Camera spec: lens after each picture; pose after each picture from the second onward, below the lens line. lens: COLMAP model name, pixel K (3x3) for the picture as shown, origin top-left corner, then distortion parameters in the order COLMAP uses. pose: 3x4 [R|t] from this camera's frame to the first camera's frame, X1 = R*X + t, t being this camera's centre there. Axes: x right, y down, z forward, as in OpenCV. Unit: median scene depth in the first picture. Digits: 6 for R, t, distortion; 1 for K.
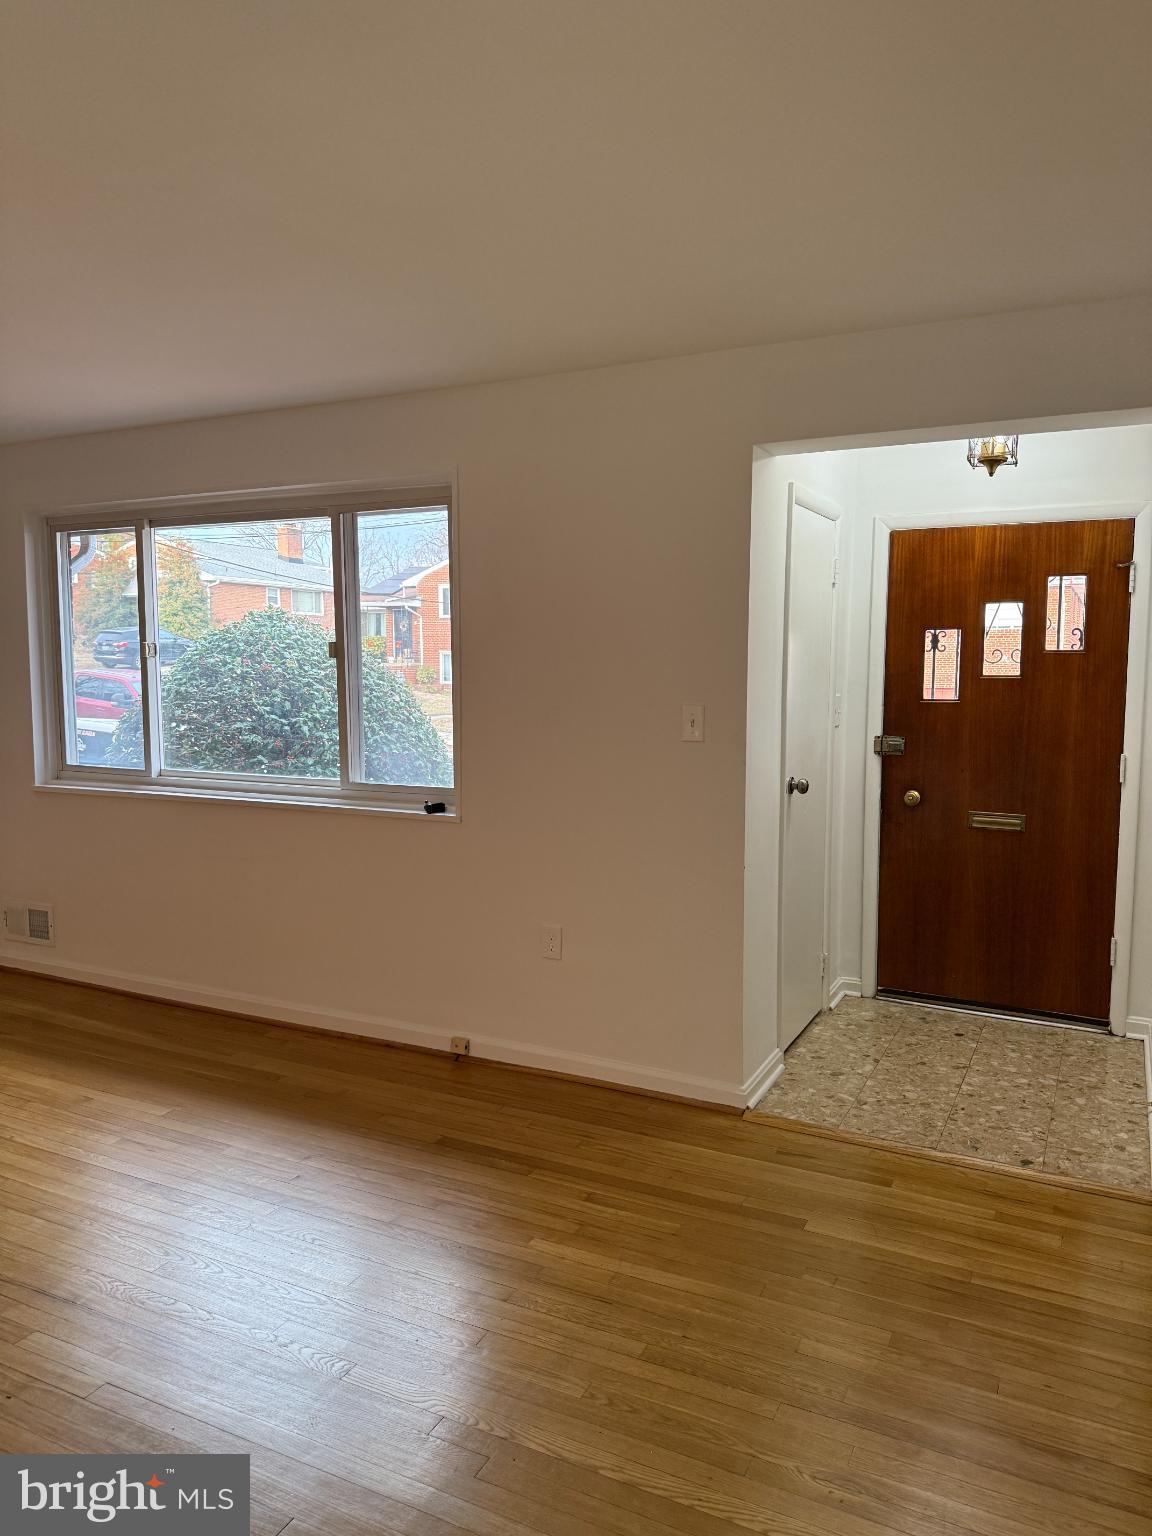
lens RADIAL K [[1078.9, 0, 573.8], [0, 1078.9, 752.9], [0, 0, 1]] dist [0.087240, -0.087489]
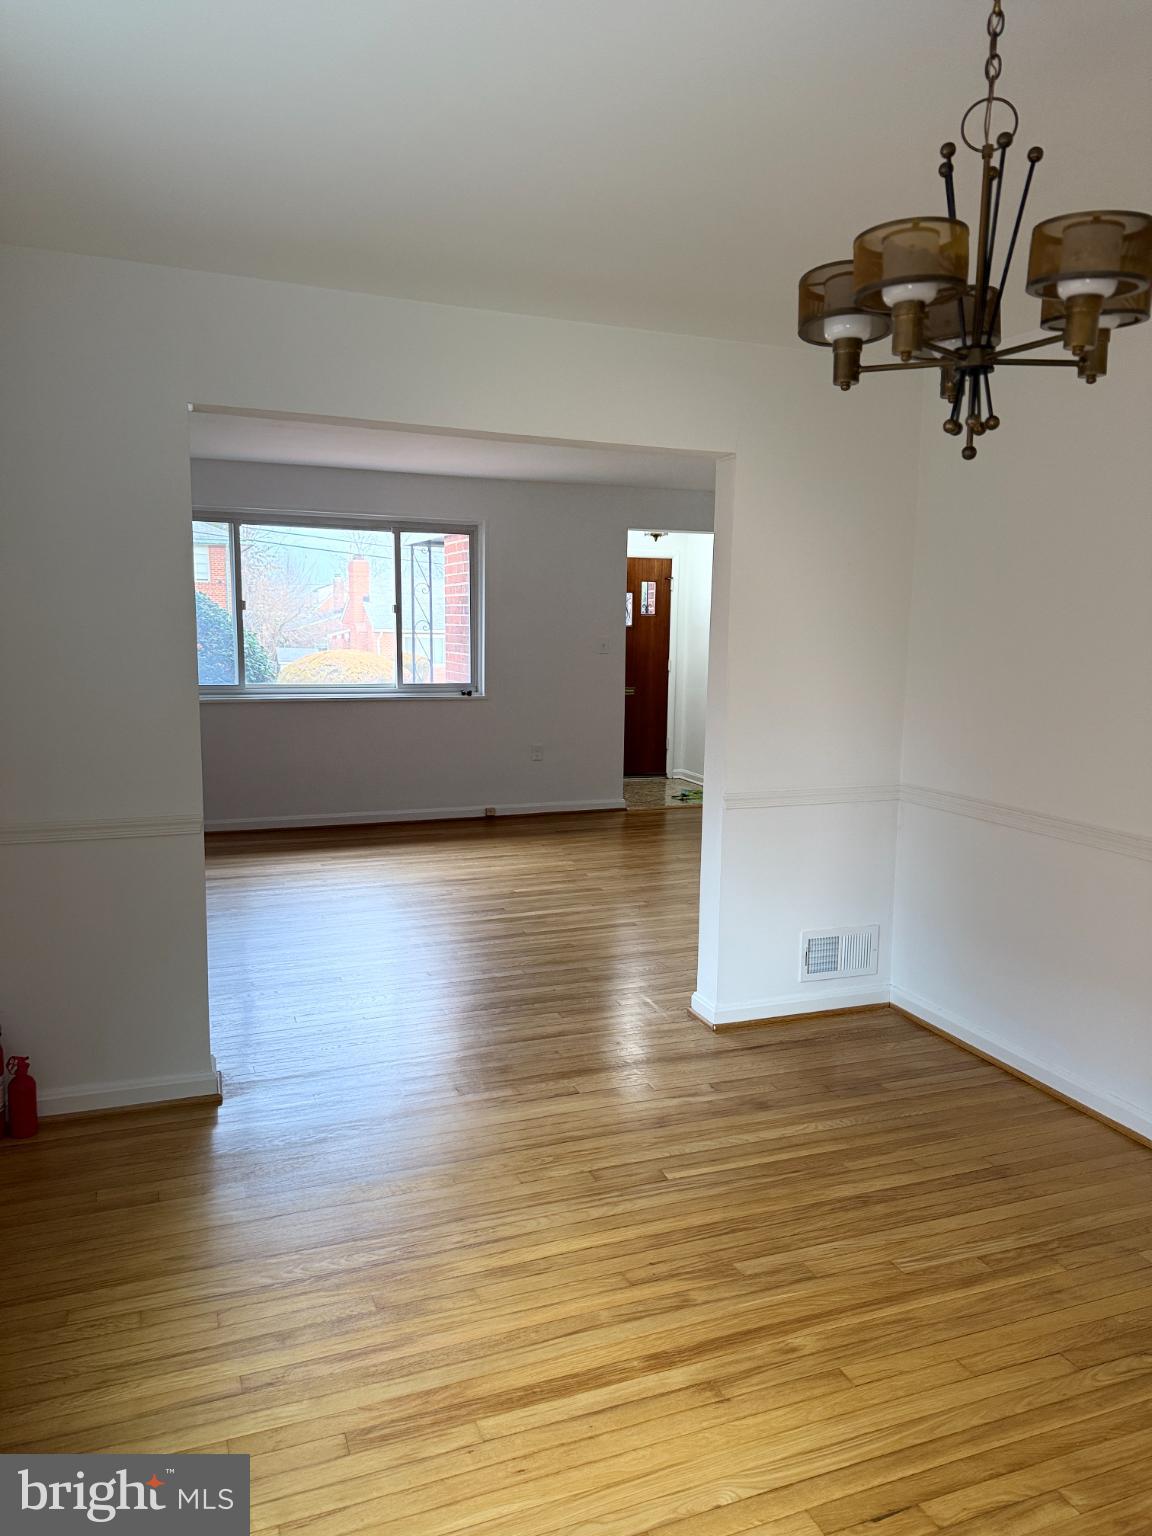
lens RADIAL K [[1078.9, 0, 573.8], [0, 1078.9, 752.9], [0, 0, 1]] dist [0.087240, -0.087489]
pose [[0.666121, -0.082924, 0.741219, -1.369521], [0.044604, 0.996450, 0.071393, 0.026808], [-0.744509, -0.014496, 0.667455, -0.403214]]
